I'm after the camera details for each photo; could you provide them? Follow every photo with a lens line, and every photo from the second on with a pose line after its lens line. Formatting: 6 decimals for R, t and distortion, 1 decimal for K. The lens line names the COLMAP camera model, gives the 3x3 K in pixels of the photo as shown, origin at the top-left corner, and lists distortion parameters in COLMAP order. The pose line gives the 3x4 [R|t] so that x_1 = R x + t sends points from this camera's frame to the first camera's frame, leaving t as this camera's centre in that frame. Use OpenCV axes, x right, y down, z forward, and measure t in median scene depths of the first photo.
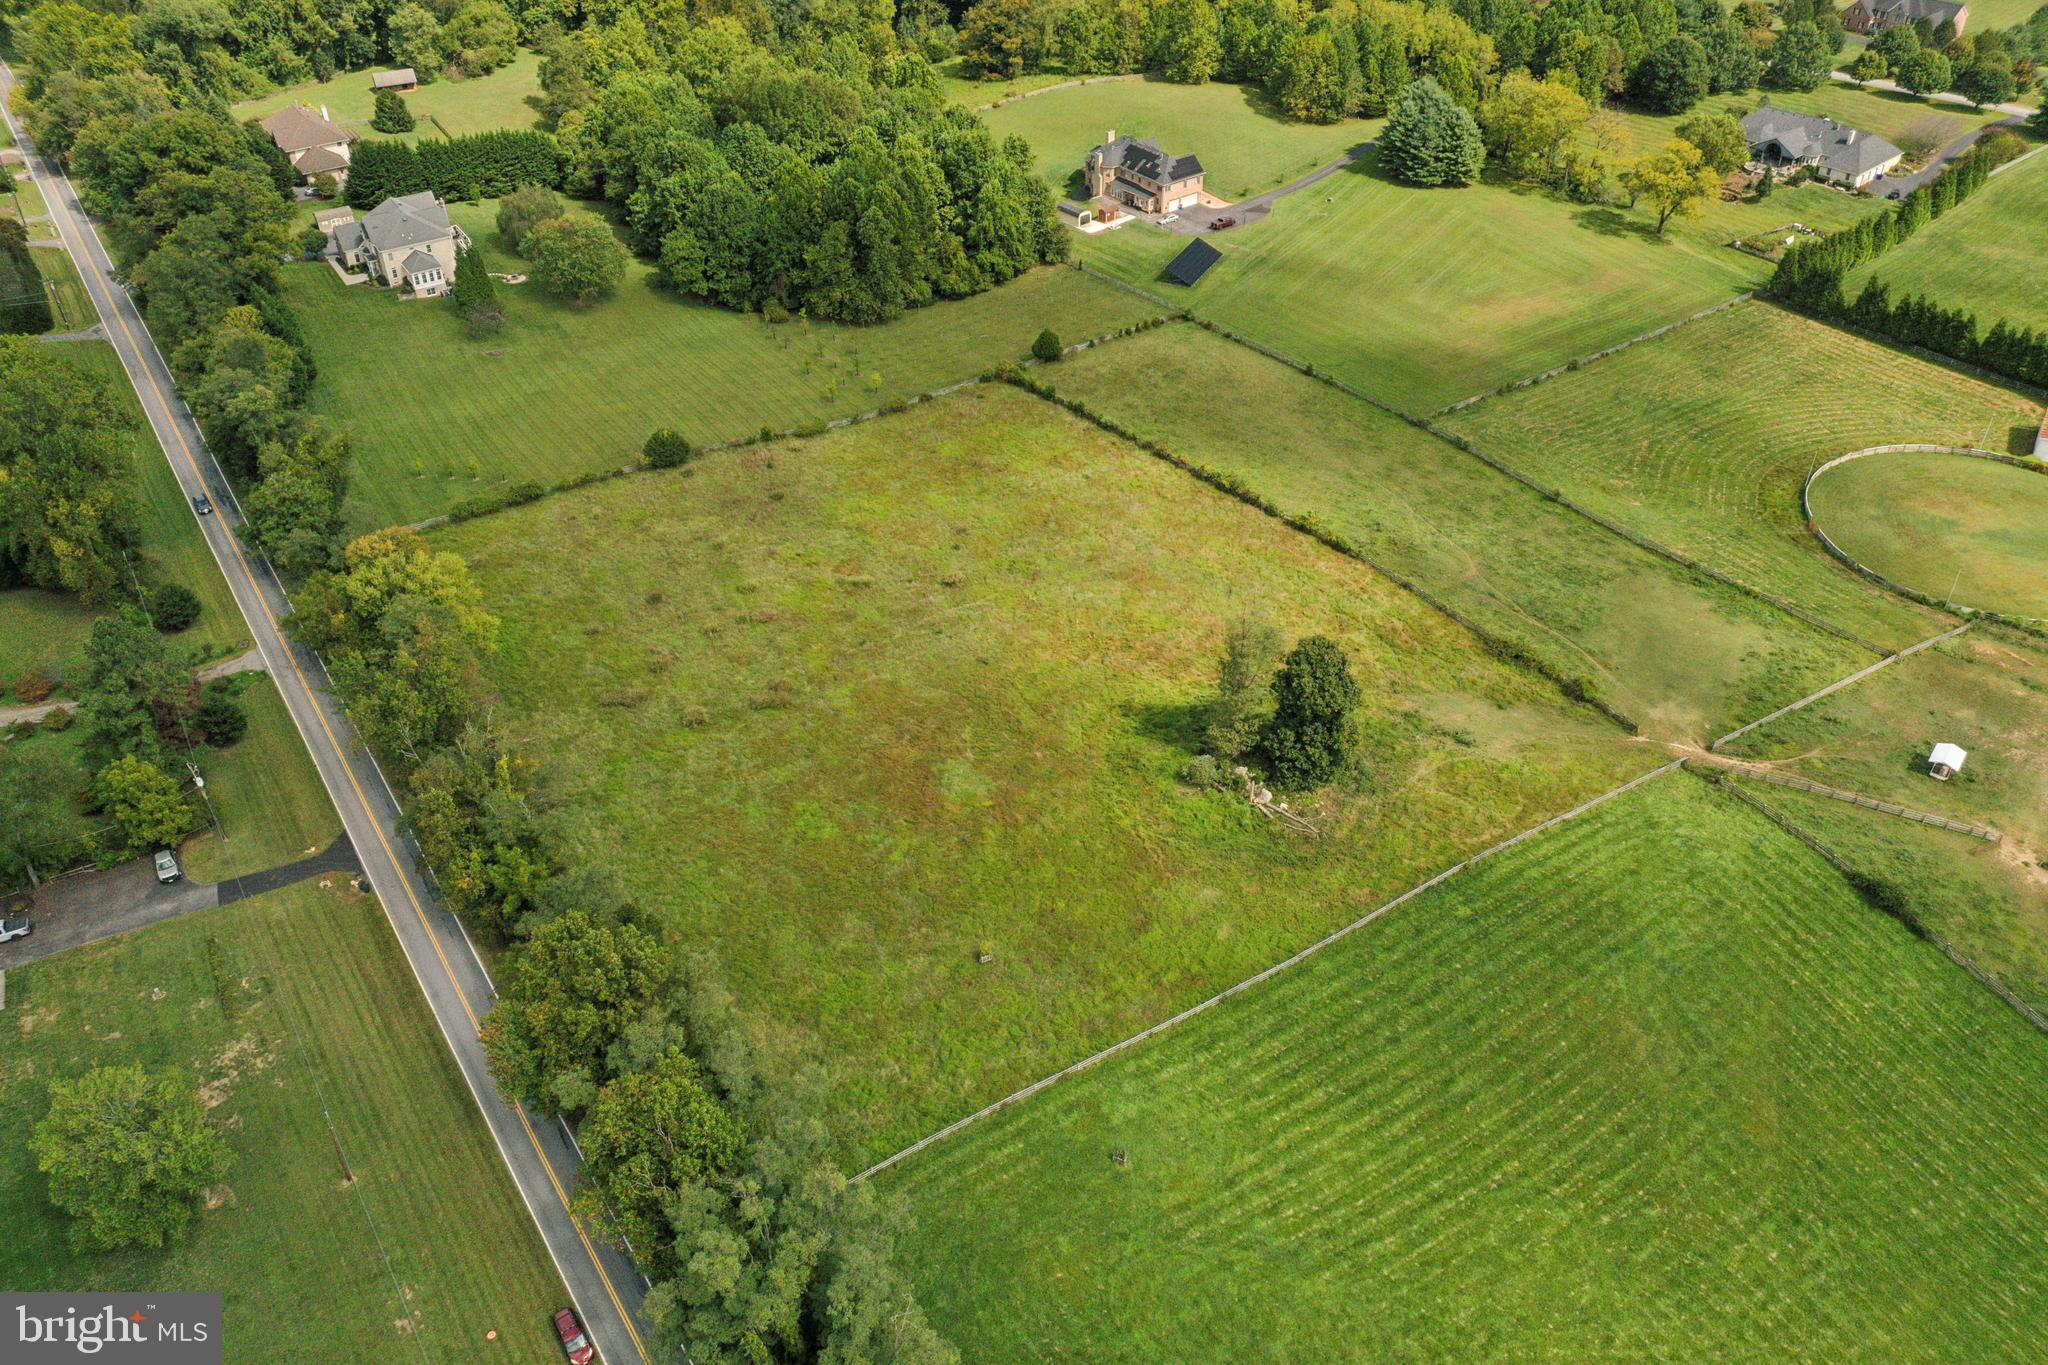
lens RADIAL K [[1623.3, 0, 1028.4], [0, 1623.3, 686.4], [0, 0, 1]] dist [-0.001245, 0.012005]
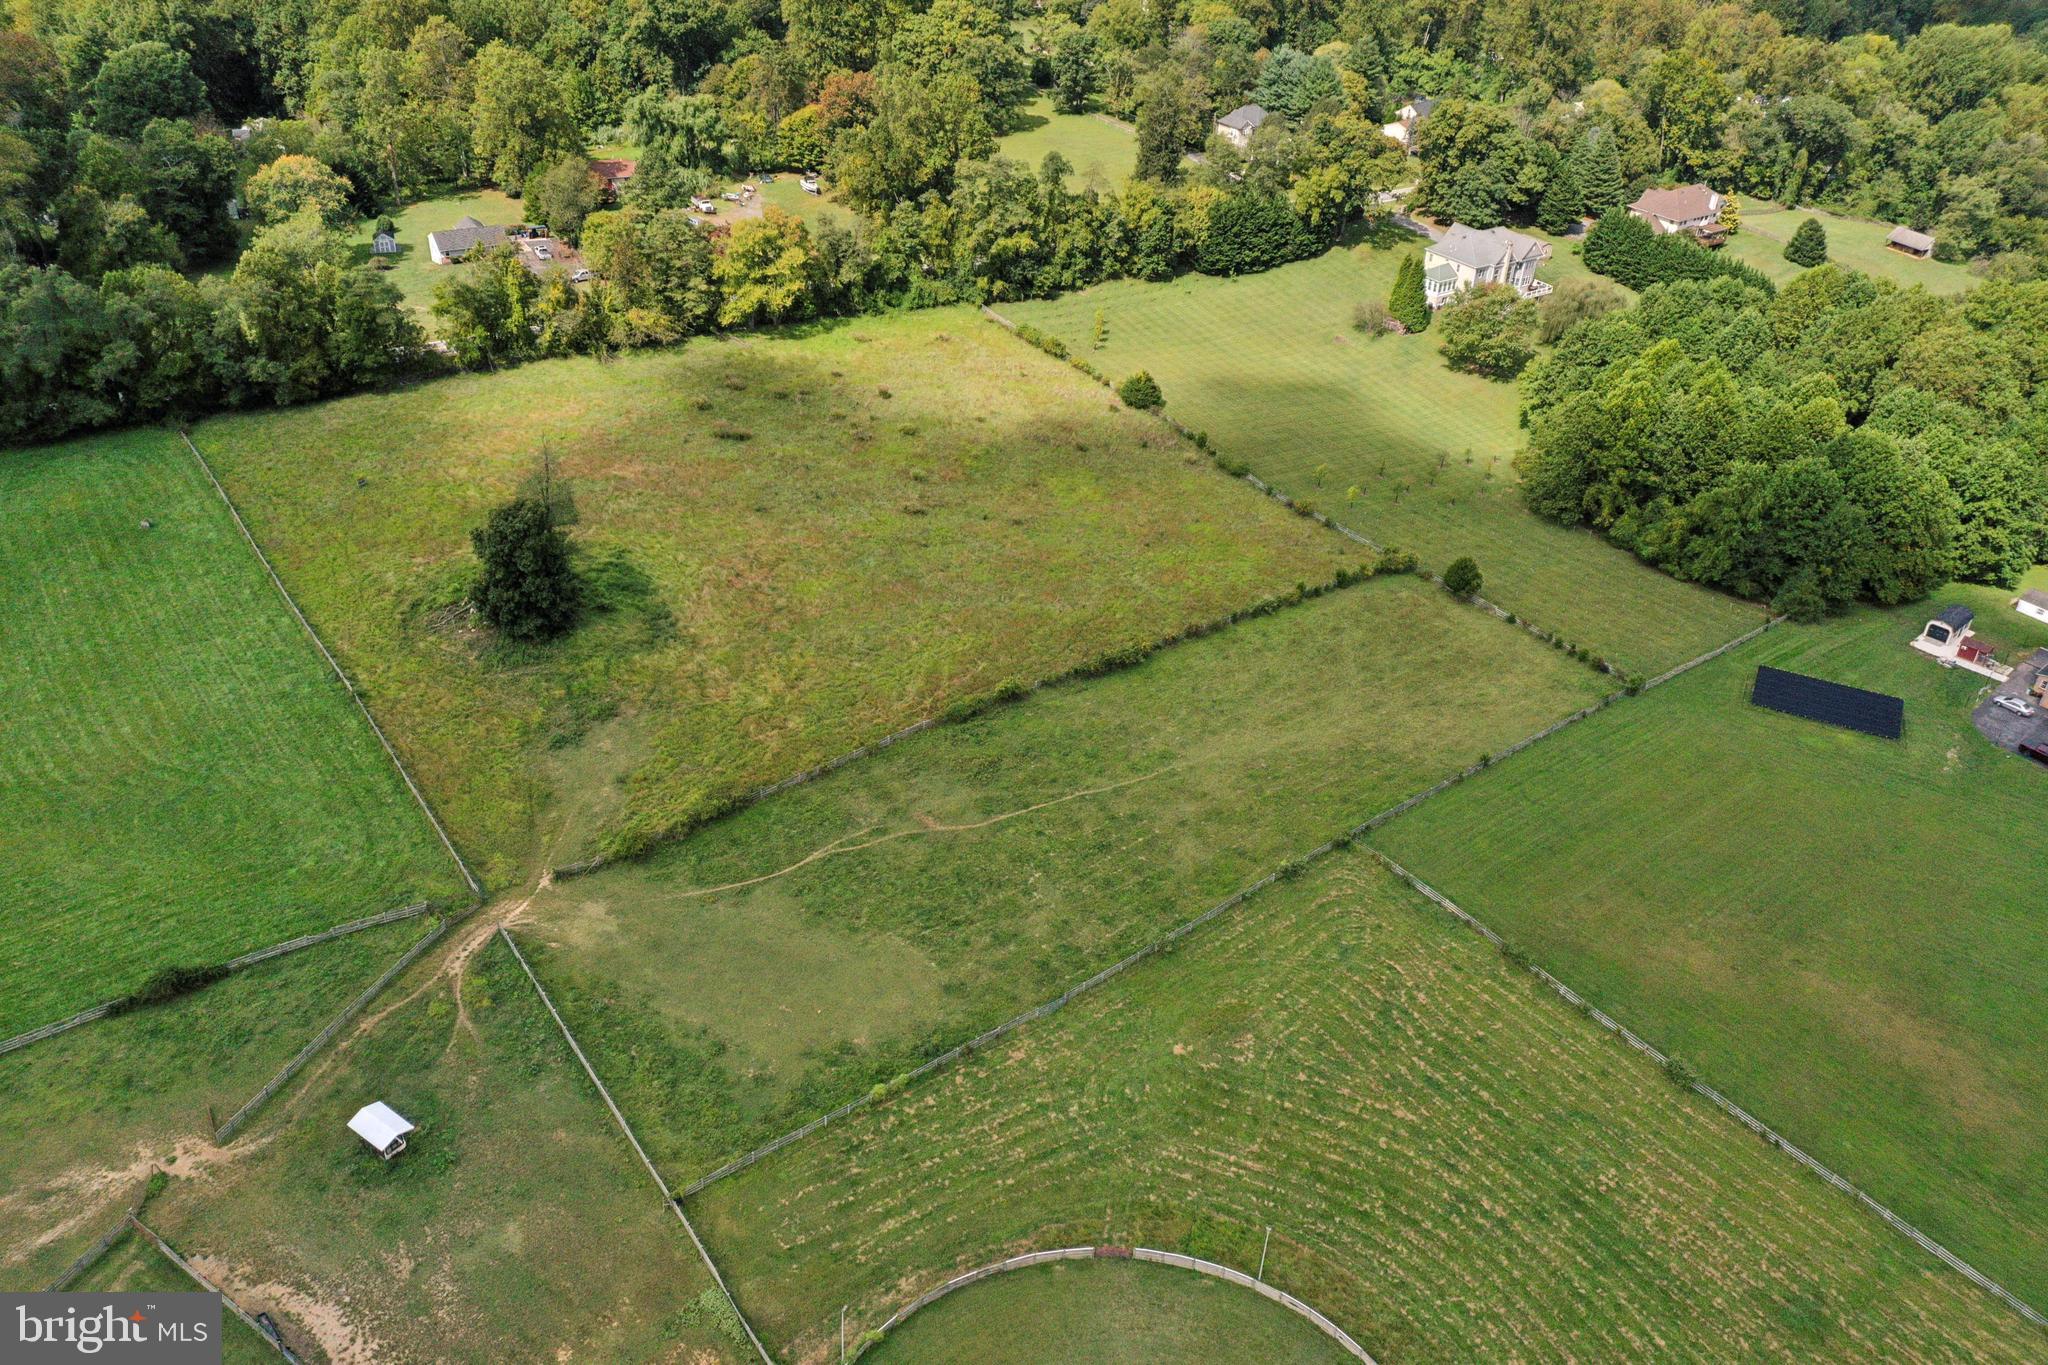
lens RADIAL K [[1623.3, 0, 1023.7], [0, 1623.3, 685.7], [0, 0, 1]] dist [-0.001245, 0.012005]
pose [[0.045531, 0.547695, -0.835438, 0.644085], [-0.644220, 0.655267, 0.394469, -0.323771], [0.763484, 0.520245, 0.382671, 0.516650]]
